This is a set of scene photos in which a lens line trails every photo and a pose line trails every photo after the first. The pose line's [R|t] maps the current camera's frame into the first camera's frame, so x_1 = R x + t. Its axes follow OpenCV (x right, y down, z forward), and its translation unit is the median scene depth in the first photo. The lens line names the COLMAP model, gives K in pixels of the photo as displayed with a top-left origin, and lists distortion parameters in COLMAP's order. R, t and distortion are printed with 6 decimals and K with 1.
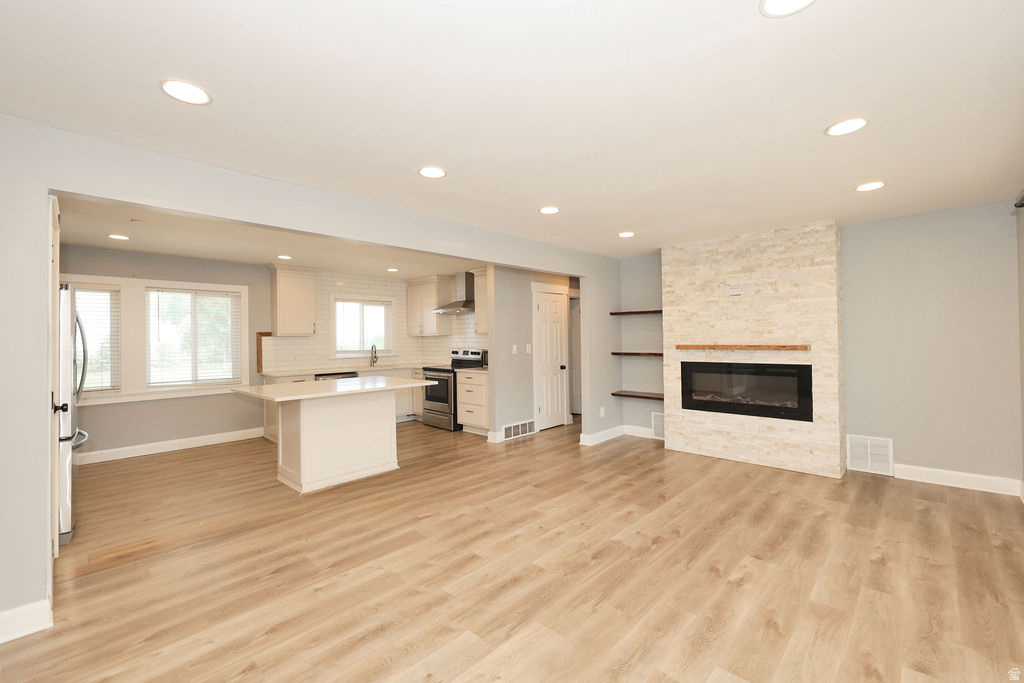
lens RADIAL K [[430.5, 0, 513.5], [0, 430.5, 336.2], [0, 0, 1]] dist [-0.002075, -0.000049]
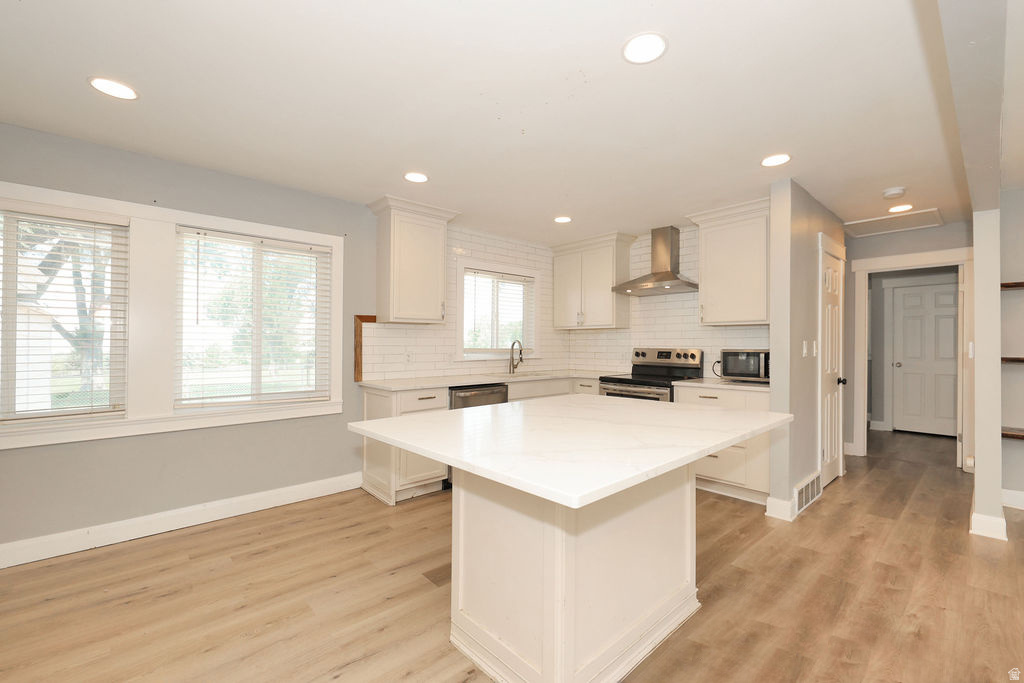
lens RADIAL K [[432.8, 0, 525.1], [0, 432.8, 340.1], [0, 0, 1]] dist [-0.002411, -0.000111]
pose [[0.998076, 0.012560, -0.060719, -0.351106], [-0.012862, 0.999907, -0.004587, 0.028609], [0.060656, 0.005359, 0.998144, 0.446849]]
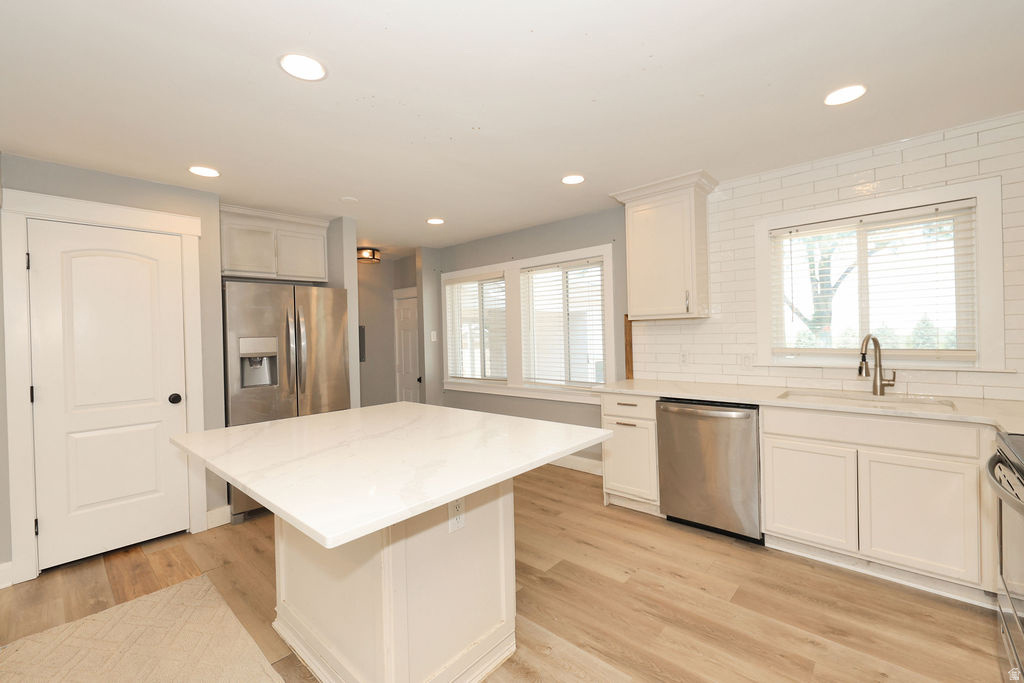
lens RADIAL K [[430.5, 0, 513.5], [0, 430.5, 336.2], [0, 0, 1]] dist [-0.002075, -0.000049]
pose [[0.029352, 0.014535, -0.999463, 0.026575], [0.027123, 0.999515, 0.015332, 0.009181], [0.999201, -0.027559, 0.028944, 0.898228]]
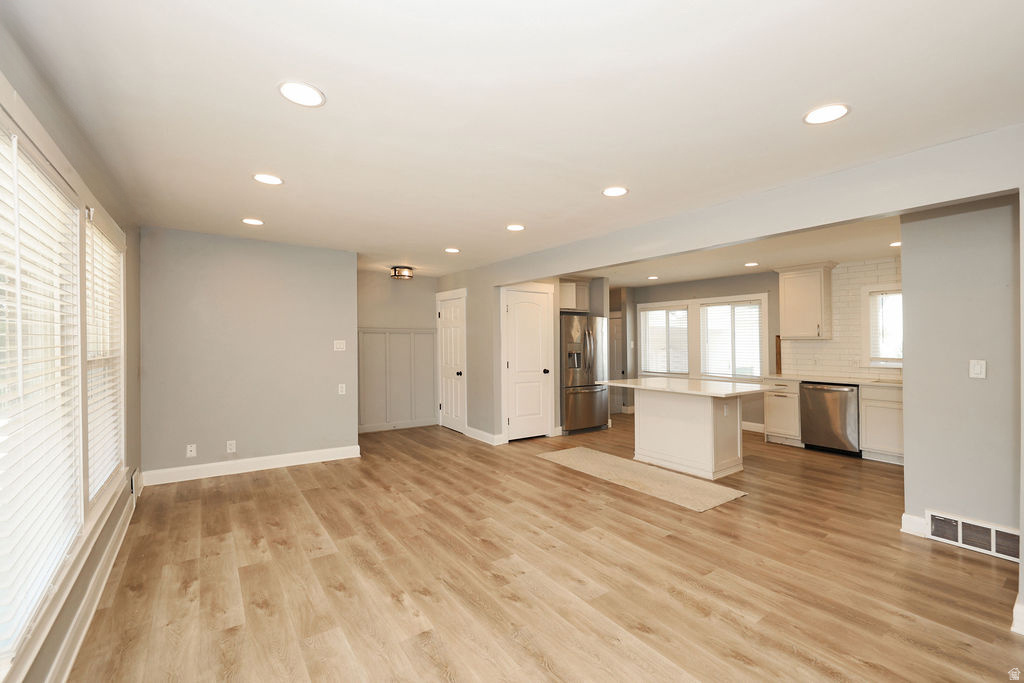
lens RADIAL K [[437.0, 0, 514.3], [0, 437.0, 331.9], [0, 0, 1]] dist [-0.001212, -0.000282]
pose [[-0.185610, -0.013563, -0.982530, 0.626352], [0.002639, 0.999894, -0.014301, -0.004457], [0.982620, -0.005248, -0.185555, 0.624407]]
